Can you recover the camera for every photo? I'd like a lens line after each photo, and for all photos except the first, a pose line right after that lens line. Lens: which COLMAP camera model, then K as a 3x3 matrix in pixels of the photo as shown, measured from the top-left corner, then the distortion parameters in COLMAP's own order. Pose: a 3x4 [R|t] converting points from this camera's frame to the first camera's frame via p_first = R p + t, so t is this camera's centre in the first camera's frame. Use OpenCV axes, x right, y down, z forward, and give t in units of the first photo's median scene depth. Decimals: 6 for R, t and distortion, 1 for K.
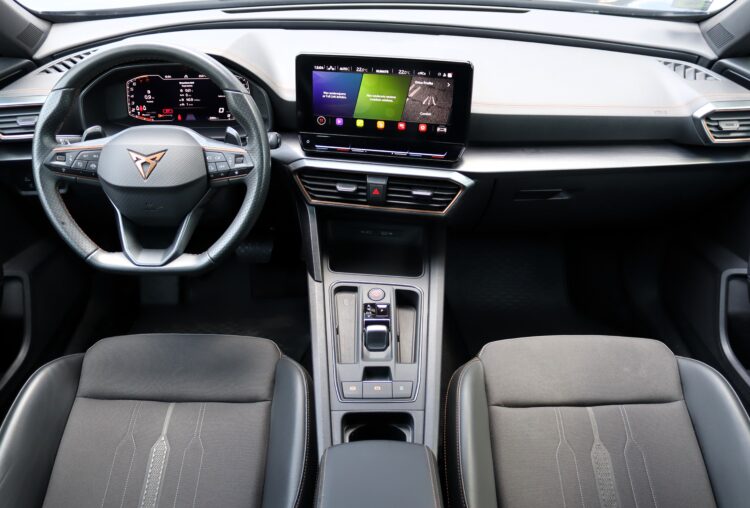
lens RADIAL K [[622.3, 0, 375.0], [0, 622.3, 254.0], [0, 0, 1]] dist [-0.164293, 0.123892]
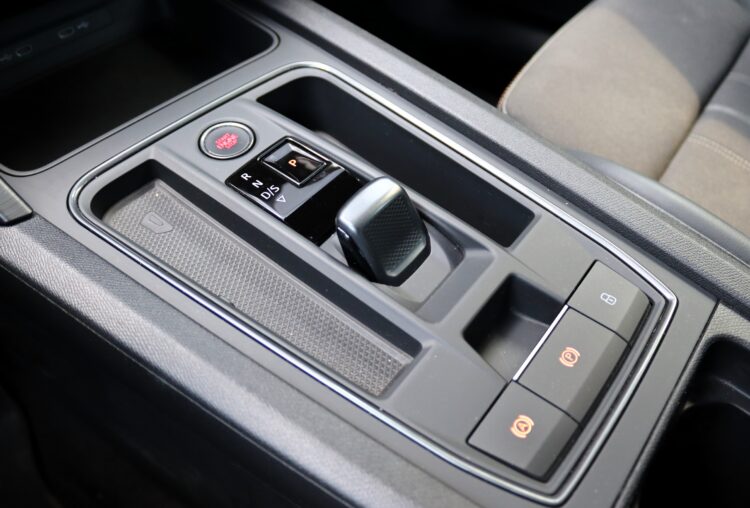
lens RADIAL K [[622.3, 0, 375.0], [0, 622.3, 254.0], [0, 0, 1]] dist [-0.164293, 0.123892]
pose [[0.624143, -0.594324, 0.507173, -0.140014], [0.504763, 0.802205, 0.318876, 0.053768], [-0.596373, 0.056978, 0.800683, 0.769761]]
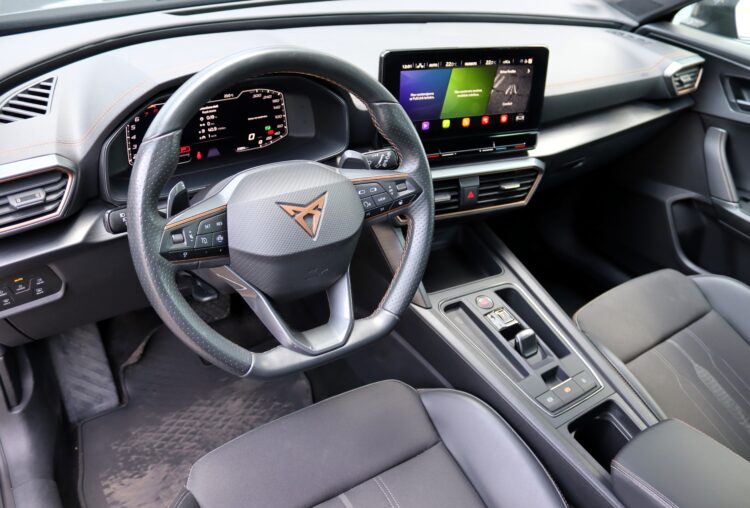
lens RADIAL K [[622.3, 0, 375.0], [0, 622.3, 254.0], [0, 0, 1]] dist [-0.164293, 0.123892]
pose [[0.833303, -0.257361, 0.489256, -0.602892], [0.252486, 0.964506, 0.077319, -0.125283], [-0.491789, 0.059100, 0.868706, 0.282923]]
